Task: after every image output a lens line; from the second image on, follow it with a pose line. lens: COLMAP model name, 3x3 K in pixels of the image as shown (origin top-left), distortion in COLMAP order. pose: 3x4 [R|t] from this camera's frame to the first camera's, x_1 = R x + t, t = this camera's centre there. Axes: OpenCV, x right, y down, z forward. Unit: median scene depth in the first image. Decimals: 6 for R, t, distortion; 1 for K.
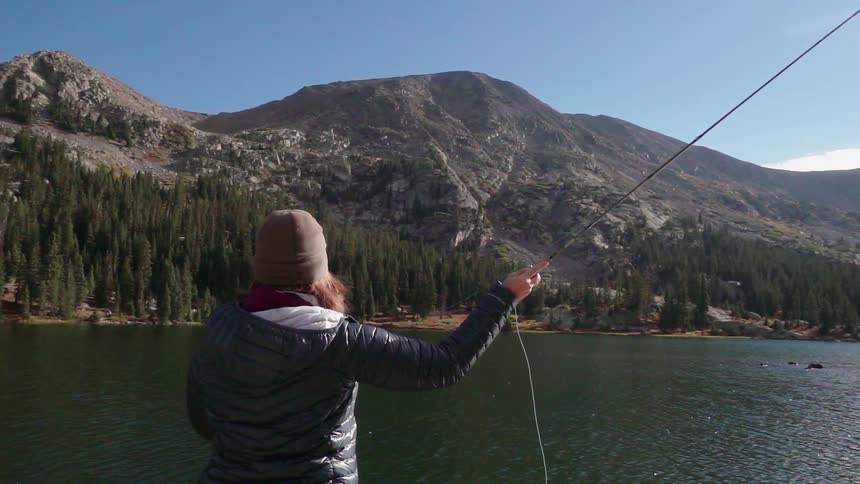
lens RADIAL K [[603.2, 0, 430.0], [0, 603.2, 242.0], [0, 0, 1]] dist [-0.000194, -0.004452]
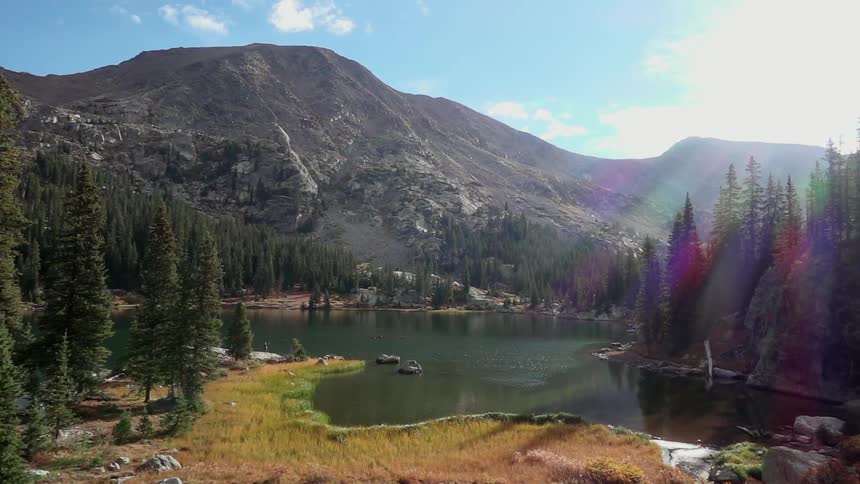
lens RADIAL K [[603.2, 0, 430.0], [0, 603.2, 242.0], [0, 0, 1]] dist [-0.000194, -0.004452]
pose [[0.968106, 0.015702, 0.250049, 0.003346], [-0.030171, 0.998078, 0.054138, -0.028320], [-0.248718, -0.059956, 0.966719, -0.126389]]
